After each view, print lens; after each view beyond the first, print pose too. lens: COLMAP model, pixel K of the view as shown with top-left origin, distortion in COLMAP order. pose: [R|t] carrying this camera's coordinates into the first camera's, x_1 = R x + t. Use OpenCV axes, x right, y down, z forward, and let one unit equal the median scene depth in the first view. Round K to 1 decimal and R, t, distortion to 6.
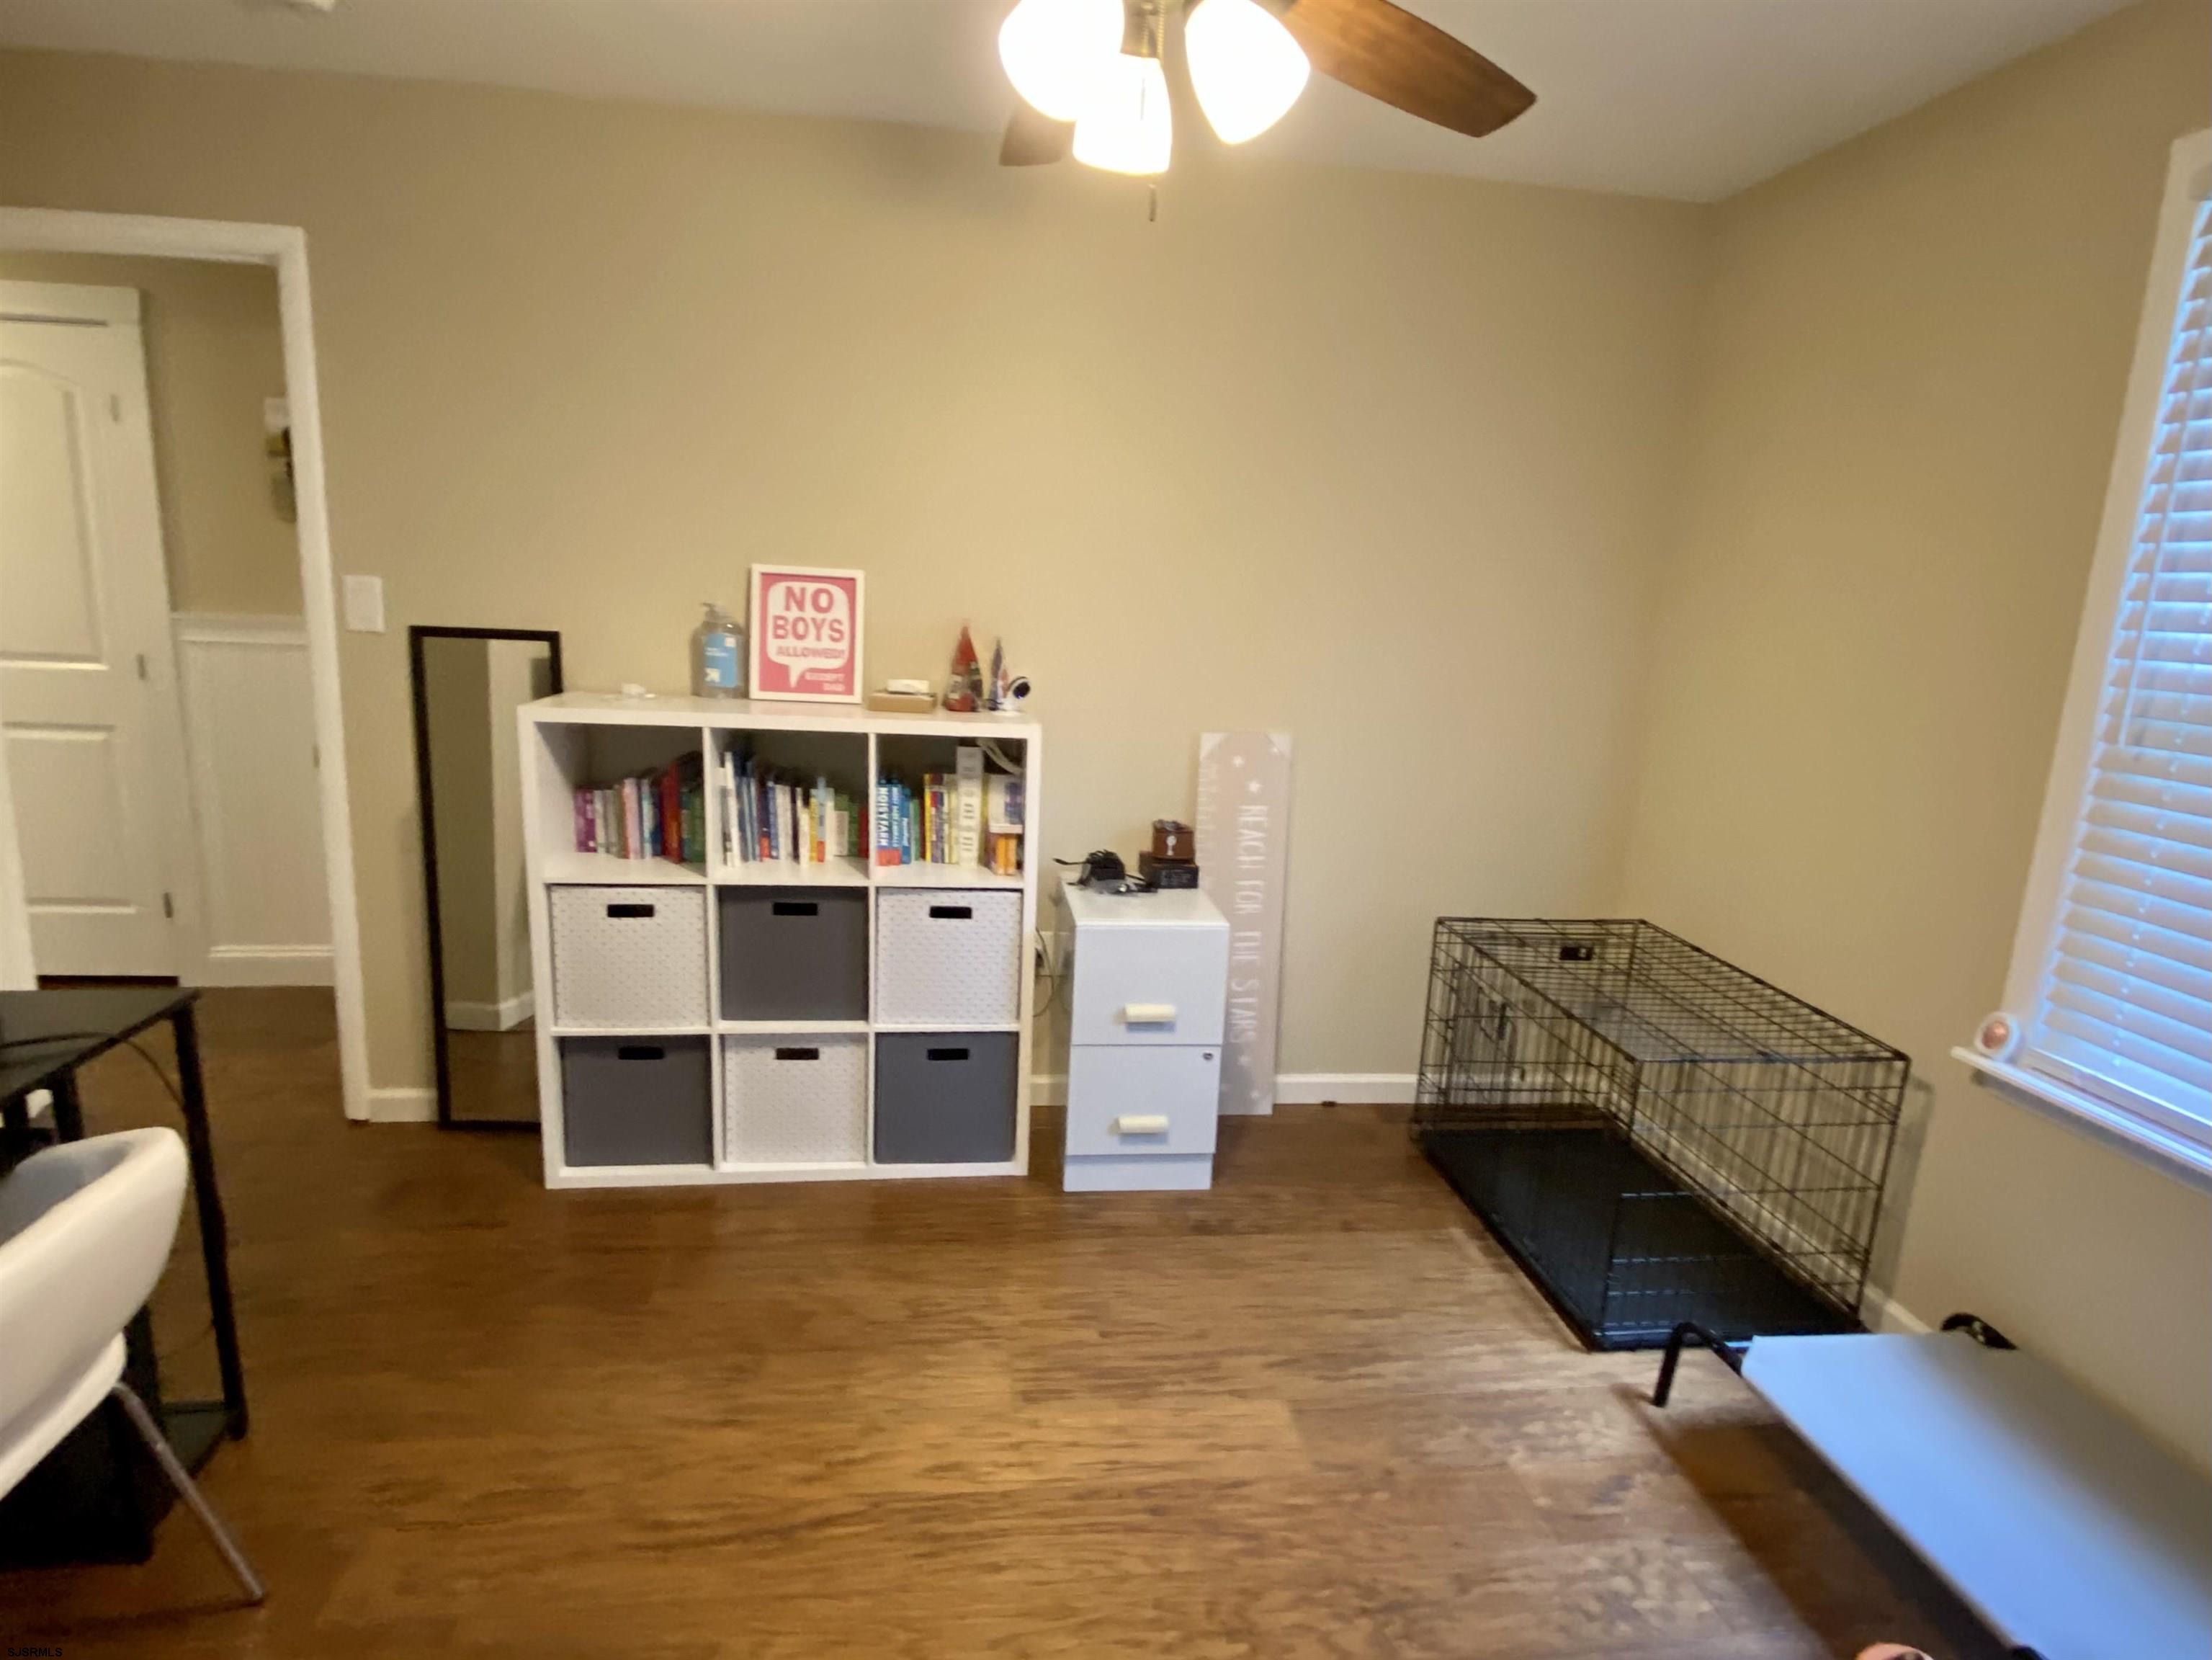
lens RADIAL K [[1146.7, 0, 1105.7], [0, 1146.7, 824.9], [0, 0, 1]] dist [0.072020, -0.062428]
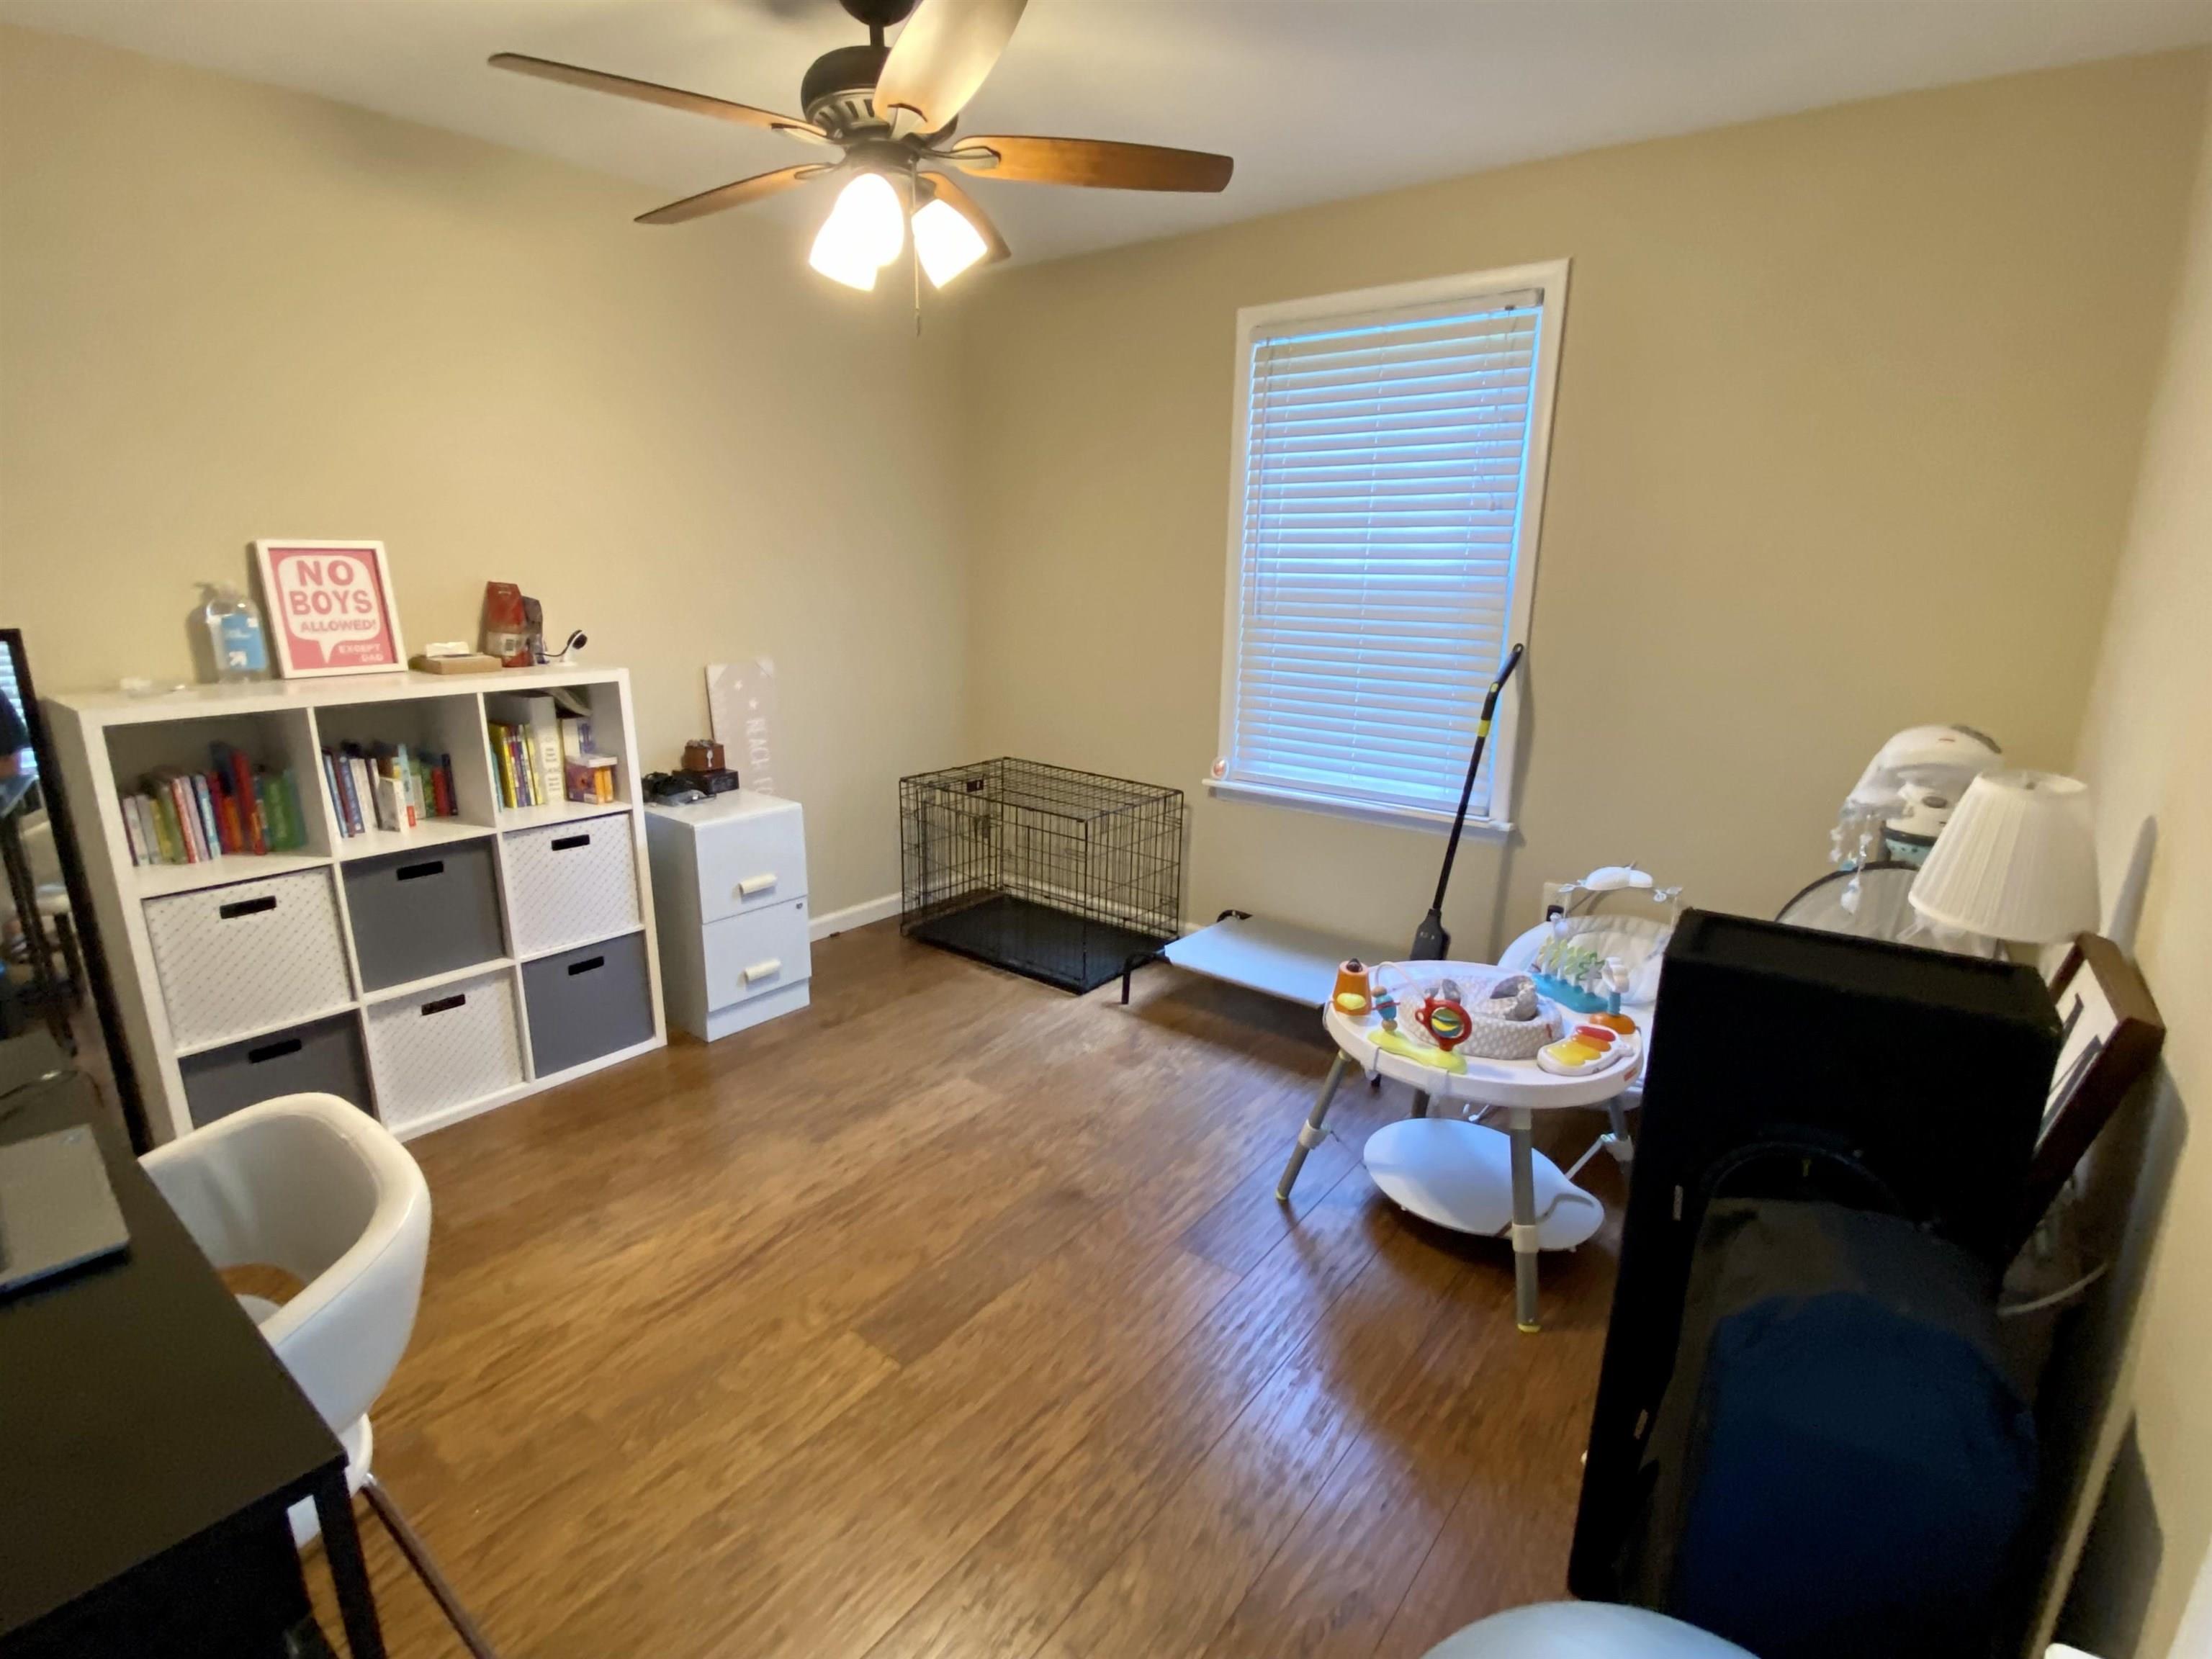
lens RADIAL K [[1057.8, 0, 1104.4], [0, 1057.8, 834.3], [0, 0, 1]] dist [0.039785, -0.044219]
pose [[0.714393, -0.214639, 0.666013, -0.451788], [0.158044, 0.976692, 0.145238, -0.002006], [-0.681663, 0.001503, 0.731664, -0.136169]]
